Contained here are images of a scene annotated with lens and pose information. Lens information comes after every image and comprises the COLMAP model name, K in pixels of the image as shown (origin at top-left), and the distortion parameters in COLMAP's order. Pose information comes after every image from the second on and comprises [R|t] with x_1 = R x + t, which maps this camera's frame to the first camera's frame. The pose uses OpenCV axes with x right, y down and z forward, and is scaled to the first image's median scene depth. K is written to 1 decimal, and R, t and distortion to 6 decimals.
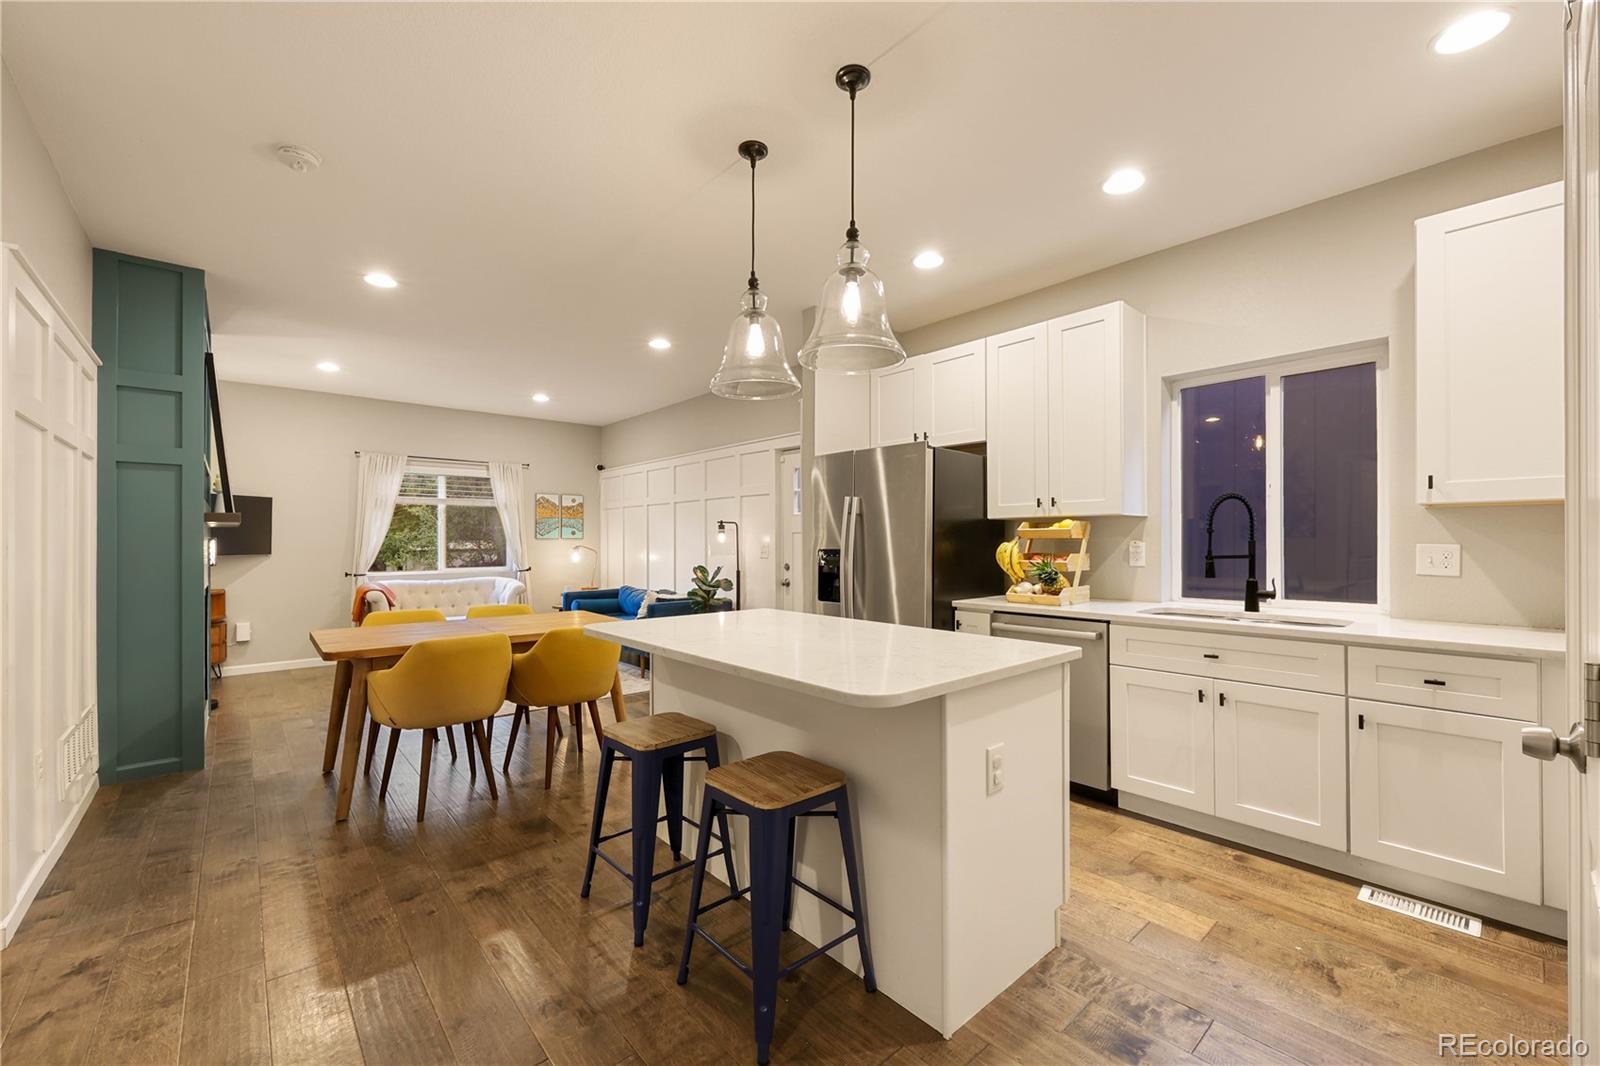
lens RADIAL K [[641.4, 0, 803.7], [0, 641.4, 538.8], [0, 0, 1]] dist [0.000114, 0.000076]
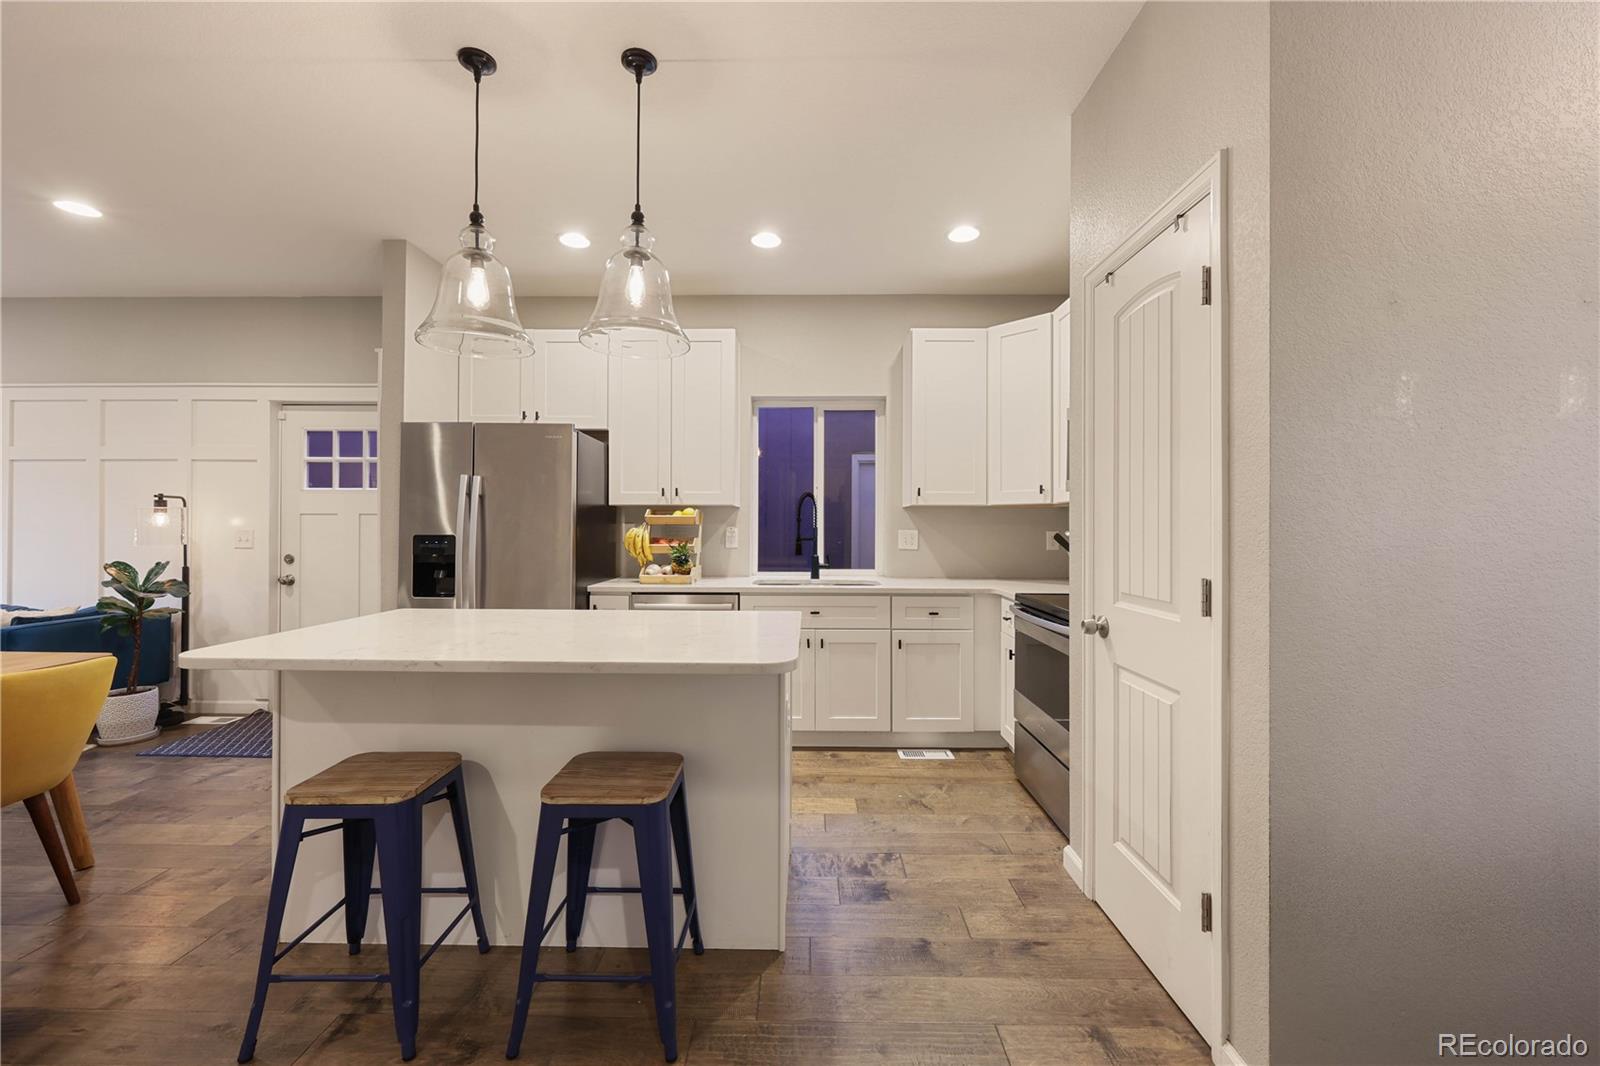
lens RADIAL K [[641.4, 0, 790.9], [0, 641.4, 521.9], [0, 0, 1]] dist [0.000114, 0.000076]
pose [[0.679959, 0.010853, 0.733170, -0.296471], [-0.007675, 0.999941, -0.007685, 0.001904], [-0.733210, -0.000401, 0.680002, 0.089900]]
